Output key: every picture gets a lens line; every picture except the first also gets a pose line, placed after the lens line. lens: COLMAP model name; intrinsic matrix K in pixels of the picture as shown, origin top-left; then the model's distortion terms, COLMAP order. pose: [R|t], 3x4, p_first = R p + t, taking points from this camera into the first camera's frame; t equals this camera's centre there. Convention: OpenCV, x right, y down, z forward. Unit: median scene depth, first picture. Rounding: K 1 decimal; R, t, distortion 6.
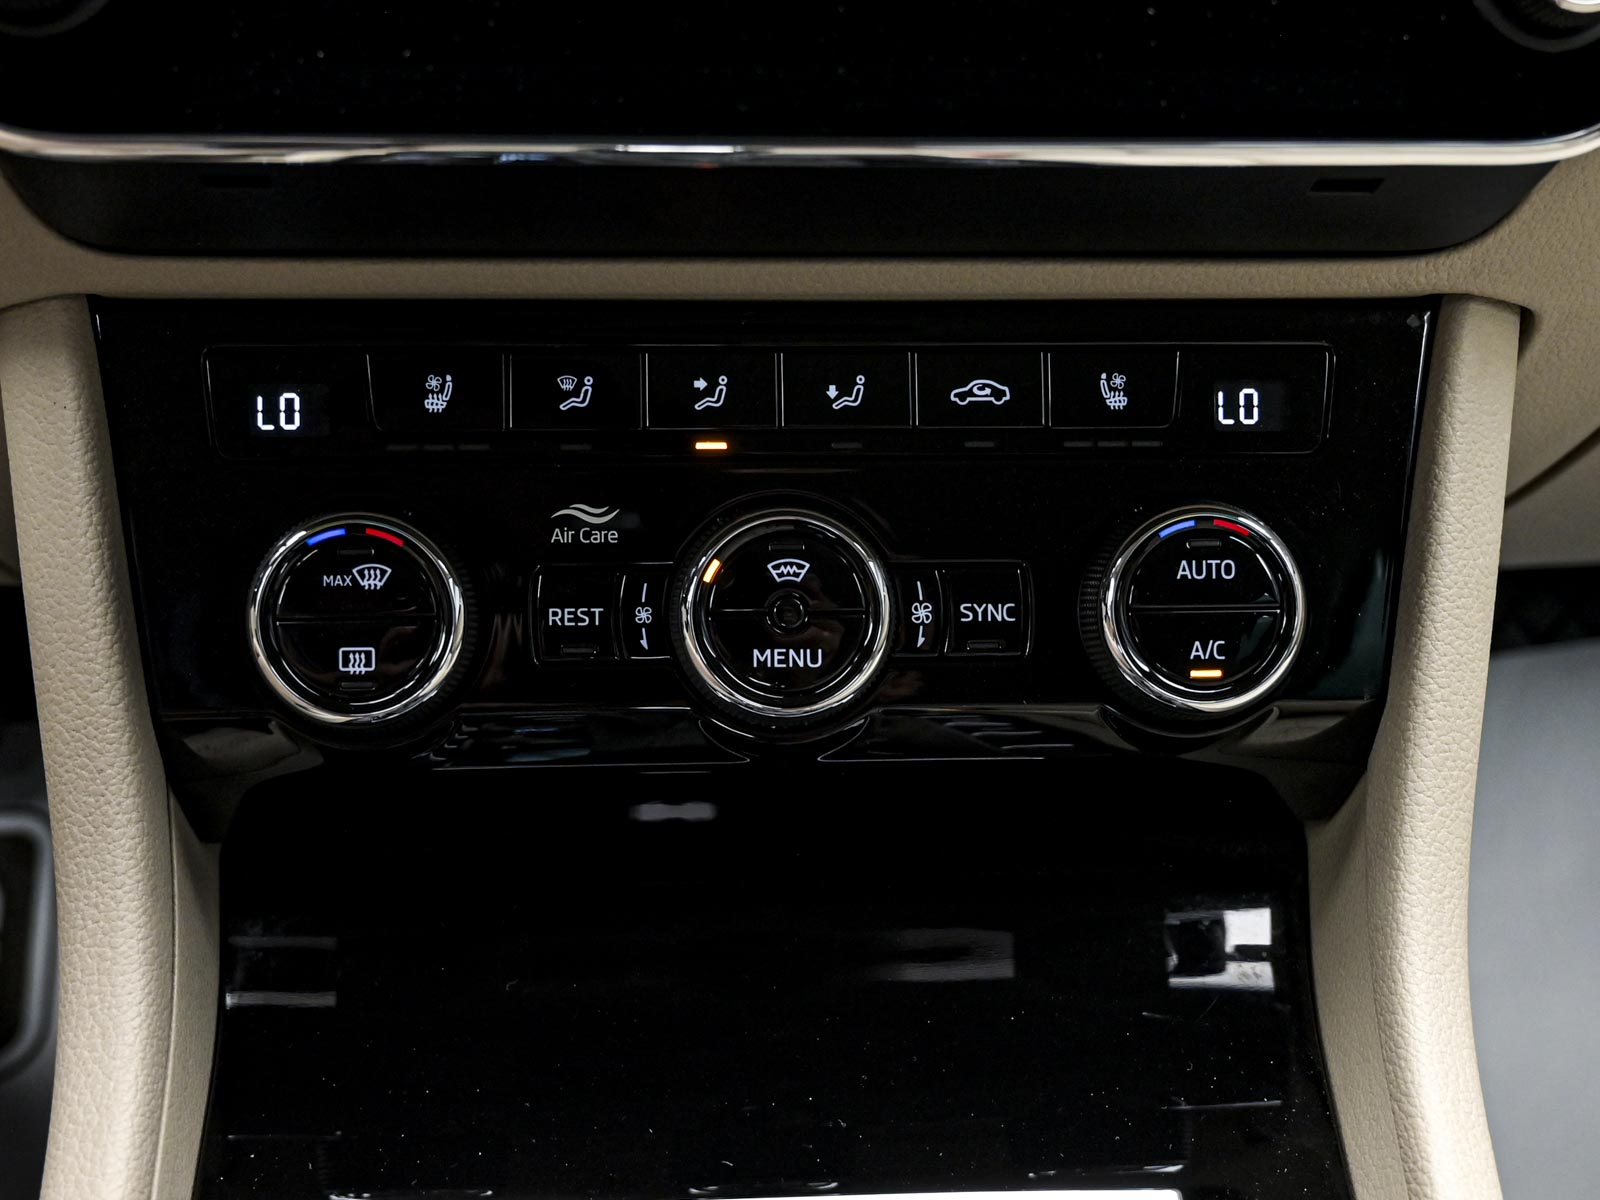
lens RADIAL K [[1805.6, 0, 800.0], [0, 1805.6, 600.0], [0, 0, 1]] dist [-0.013938, -0.014830]
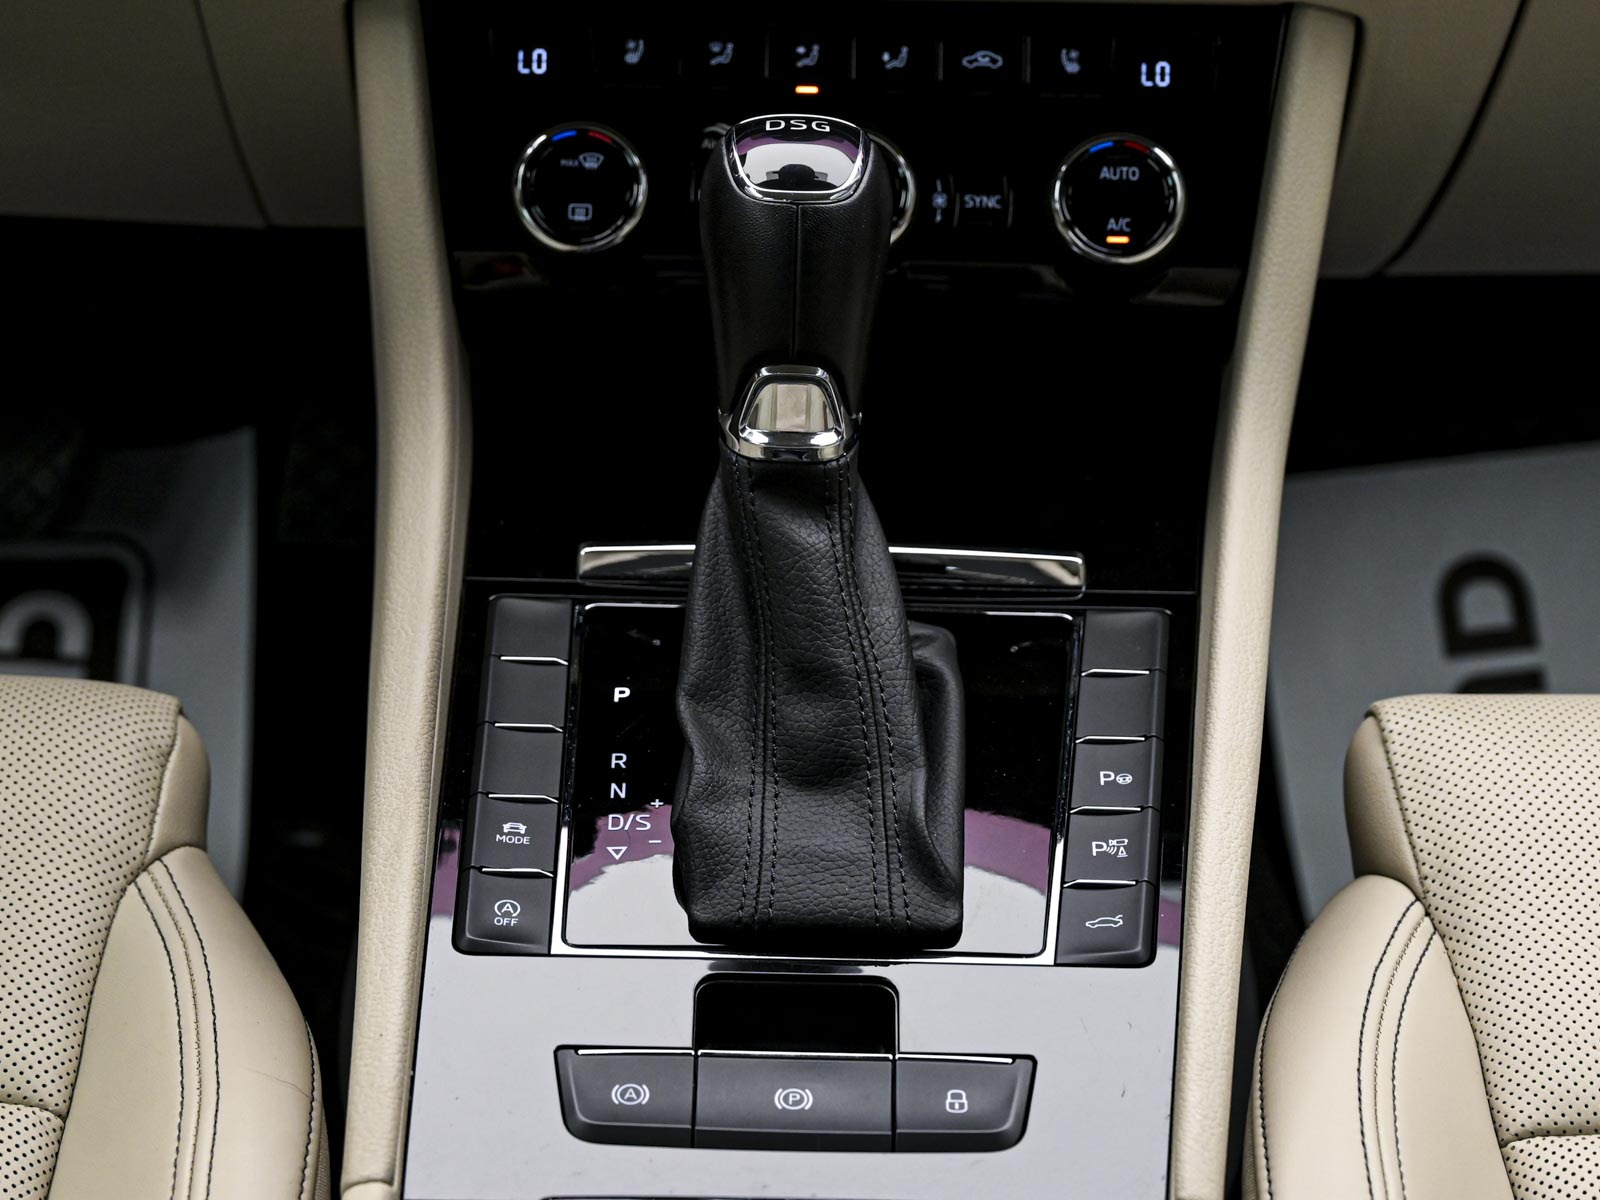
lens RADIAL K [[5256.1, 0, 800.0], [0, 5256.1, 600.0], [0, 0, 1]] dist [-0.097747, 1.616130]
pose [[0.995810, 0.029462, -0.086569, 0.348928], [-0.036315, 0.996238, -0.078684, 0.707447], [0.083925, 0.081498, 0.993134, -3.449244]]
